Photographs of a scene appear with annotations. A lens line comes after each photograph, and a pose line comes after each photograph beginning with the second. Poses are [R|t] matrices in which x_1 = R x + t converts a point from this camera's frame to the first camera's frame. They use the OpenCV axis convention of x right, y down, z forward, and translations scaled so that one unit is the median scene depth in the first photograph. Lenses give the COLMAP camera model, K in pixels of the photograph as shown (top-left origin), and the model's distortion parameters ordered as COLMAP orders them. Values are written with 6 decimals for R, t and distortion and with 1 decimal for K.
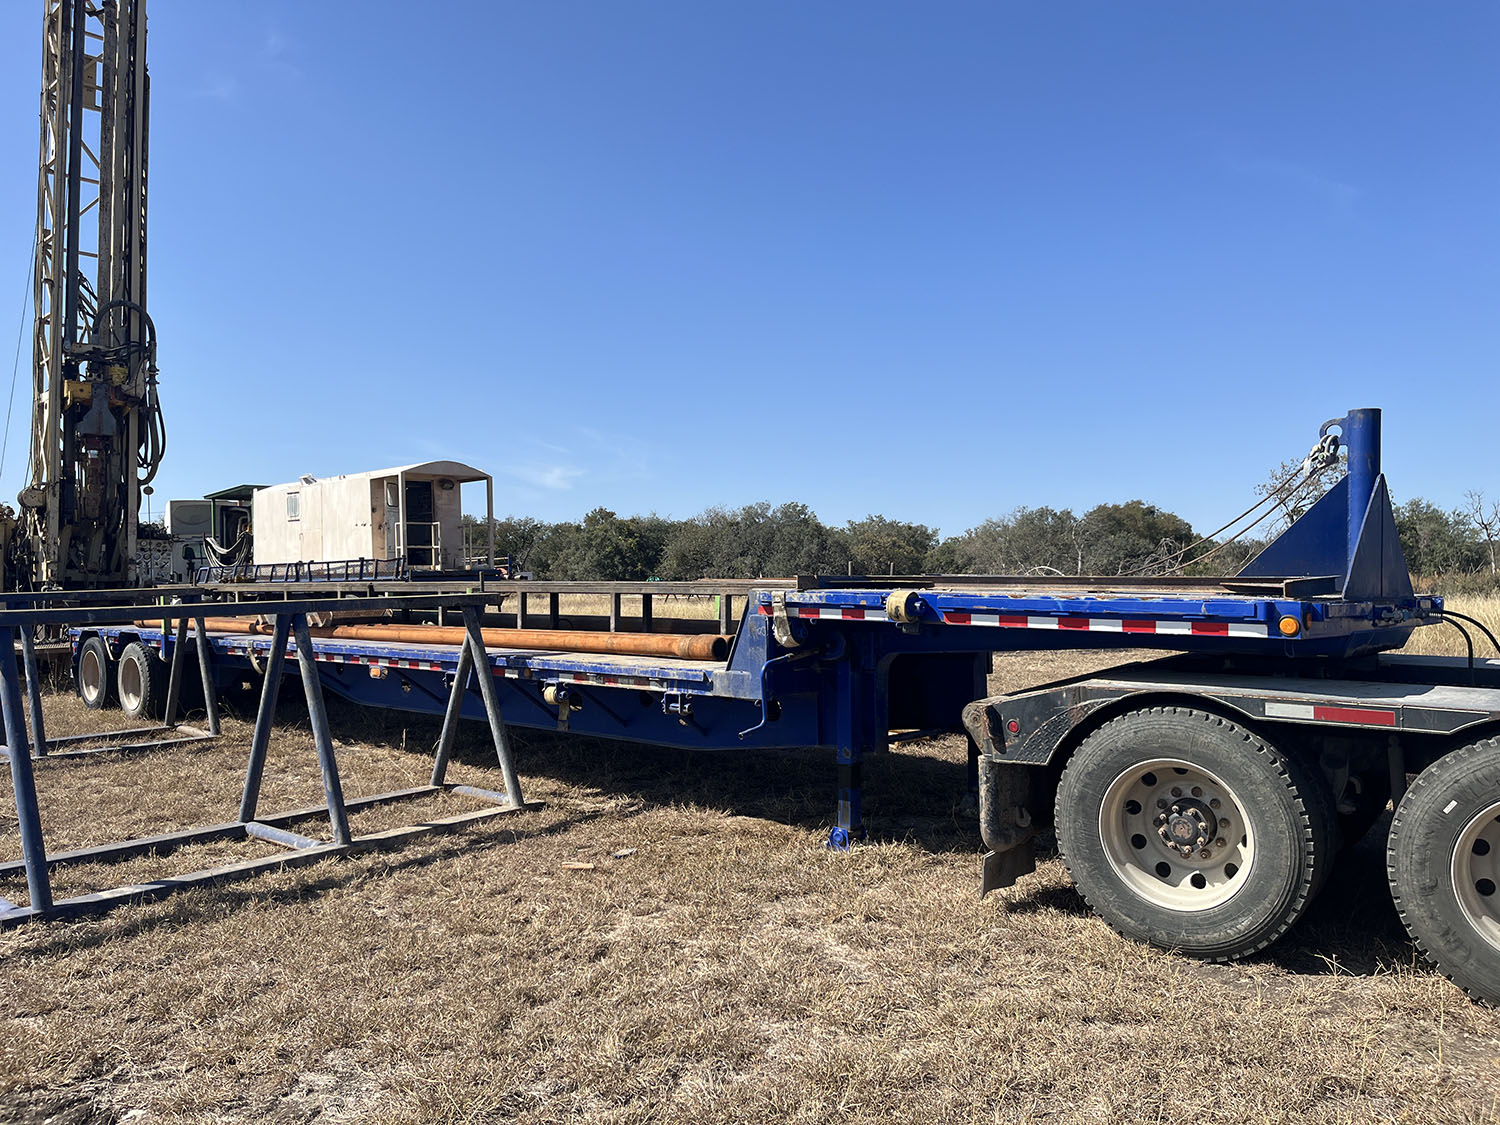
lens RADIAL K [[1134.4, 0, 760.3], [0, 1134.4, 561.2], [0, 0, 1]] dist [0.033243, -0.015360]
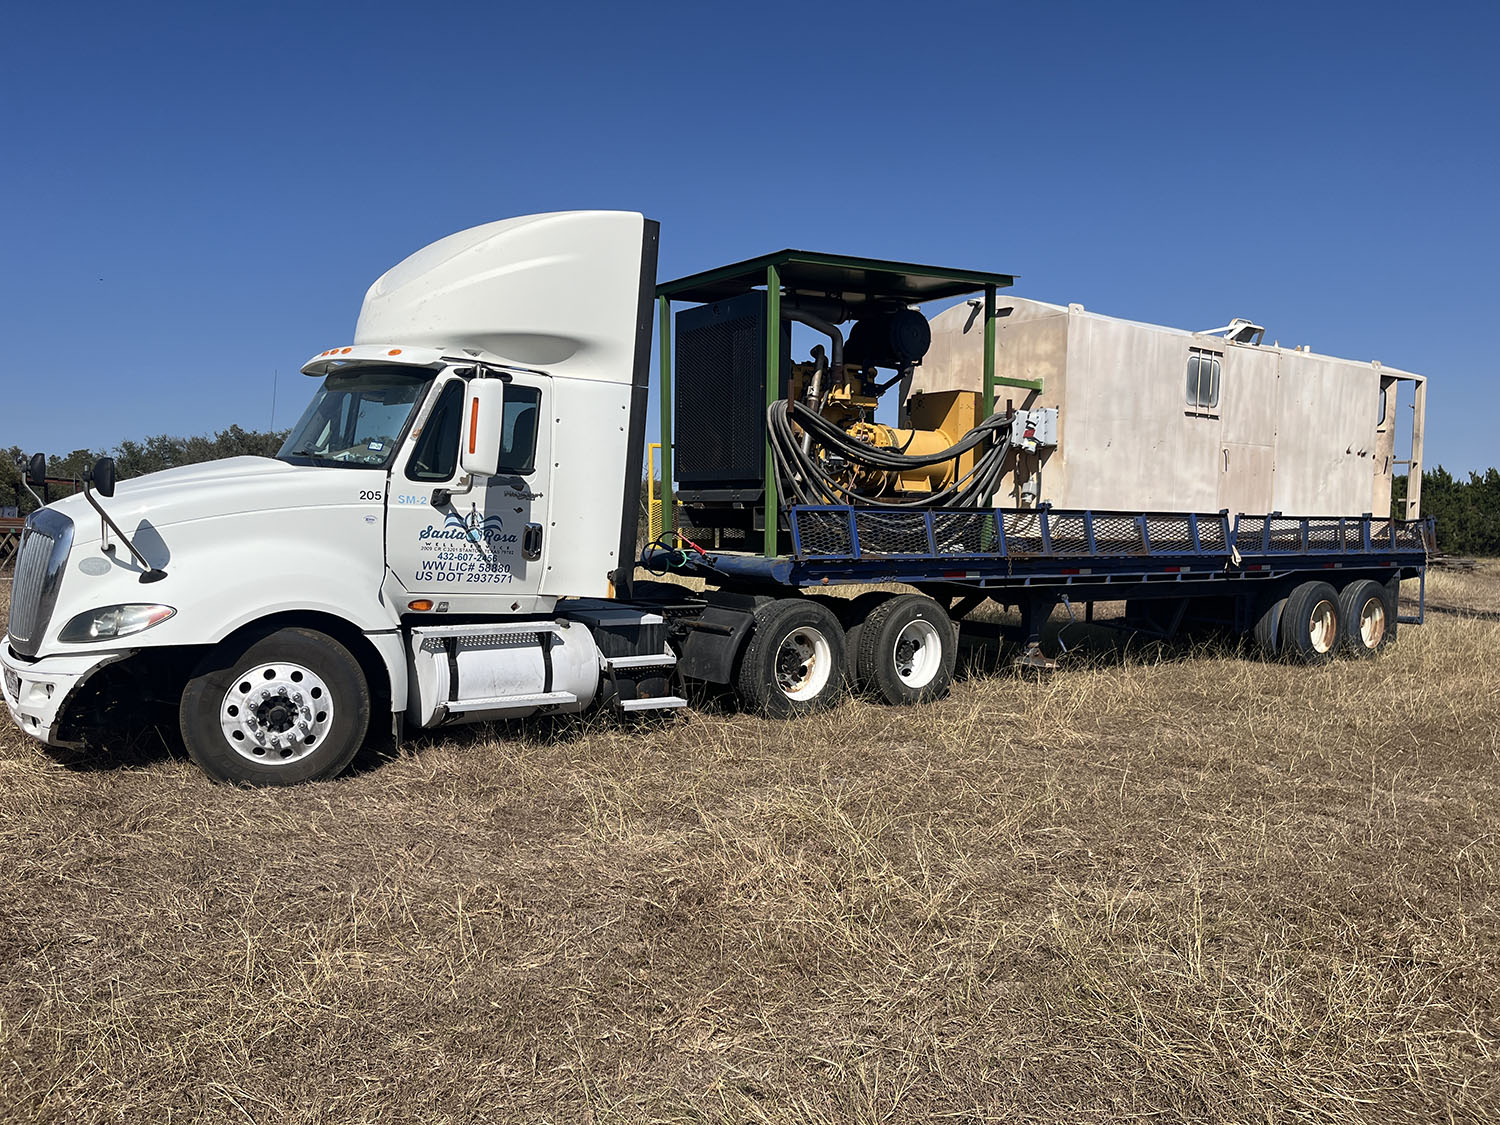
lens RADIAL K [[1134.4, 0, 735.4], [0, 1134.4, 574.1], [0, 0, 1]] dist [0.033243, -0.015360]
pose [[0.192150, -0.026985, 0.980995, -0.953138], [-0.032147, 0.998912, 0.033775, 0.017178], [-0.980839, -0.038026, 0.191073, 1.193653]]
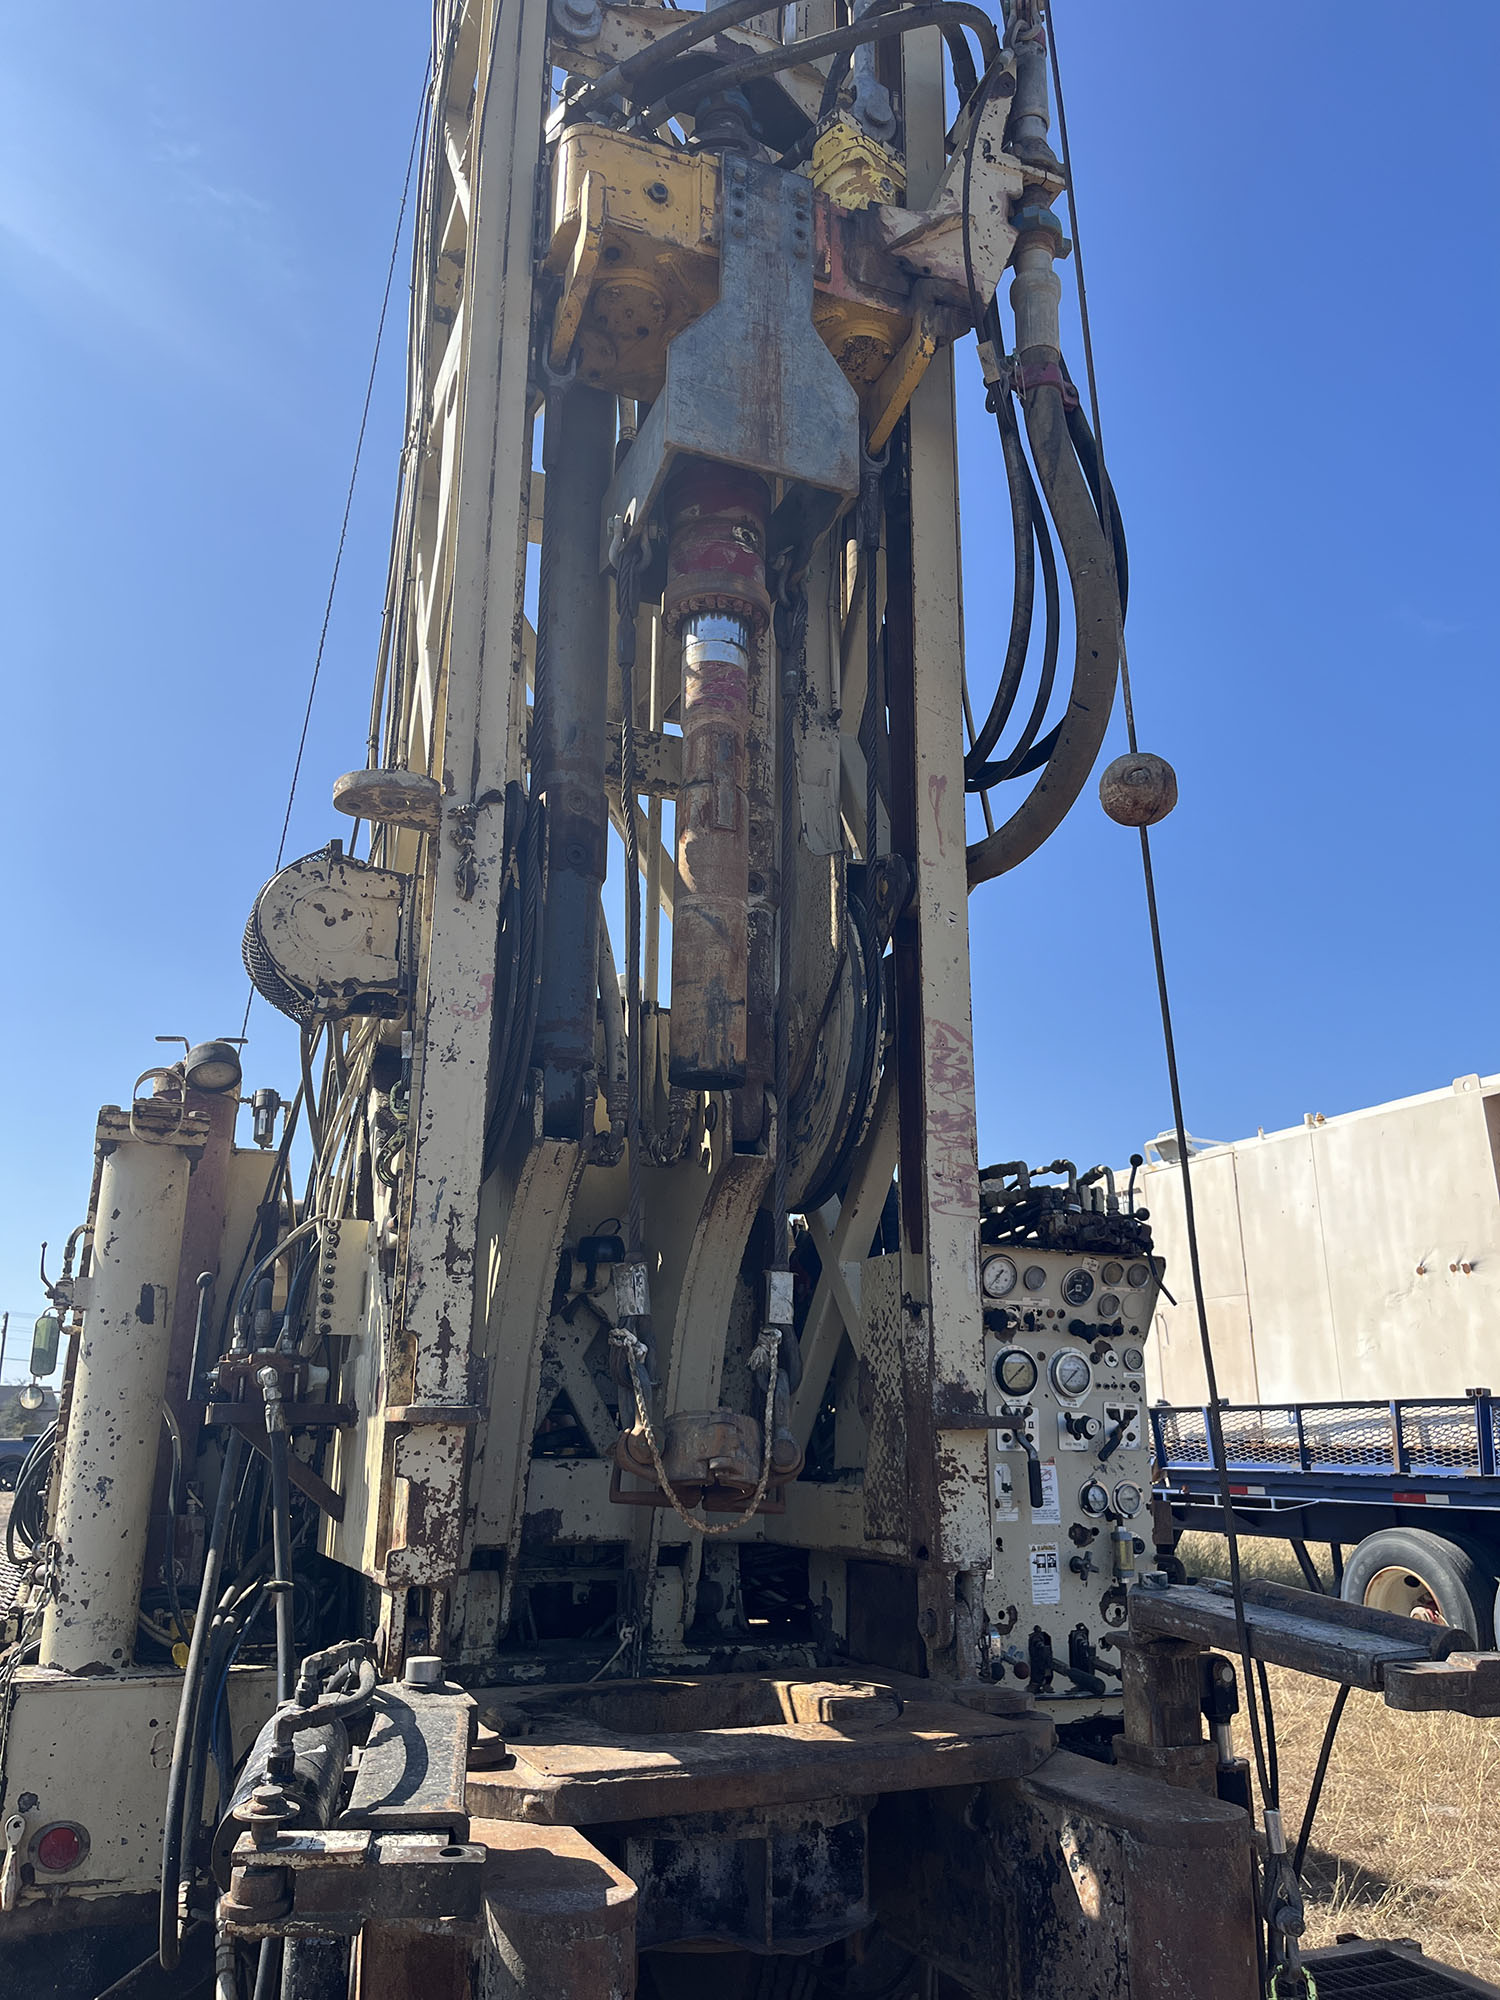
lens RADIAL K [[1512.5, 0, 744.7], [0, 1512.5, 992.8], [0, 0, 1]] dist [0.033243, -0.015360]
pose [[0.910898, -0.107868, -0.398284, -0.354409], [0.001358, 0.966005, -0.258518, -0.000742], [0.412630, 0.234943, 0.880079, 0.589205]]
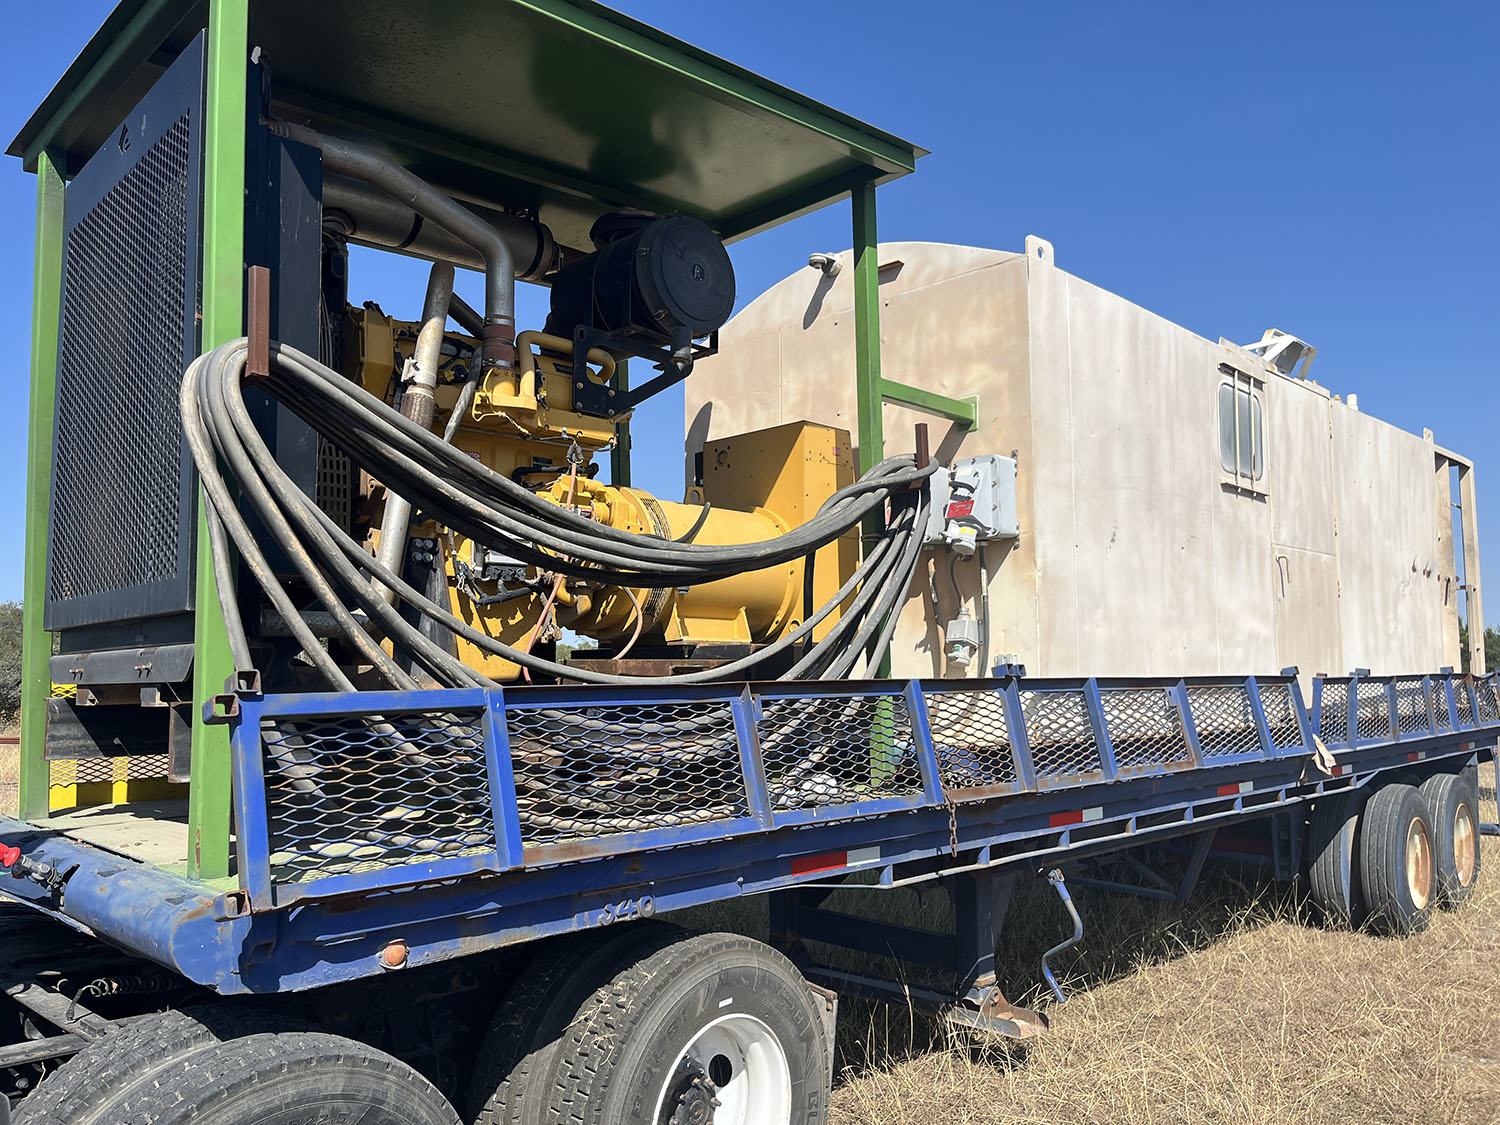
lens RADIAL K [[1134.4, 0, 736.0], [0, 1134.4, 564.7], [0, 0, 1]] dist [0.033243, -0.015360]
pose [[0.044239, 0.117375, 0.992102, -0.704124], [-0.004397, 0.993087, -0.117296, 0.007292], [-0.999011, 0.000827, 0.044449, 1.198297]]
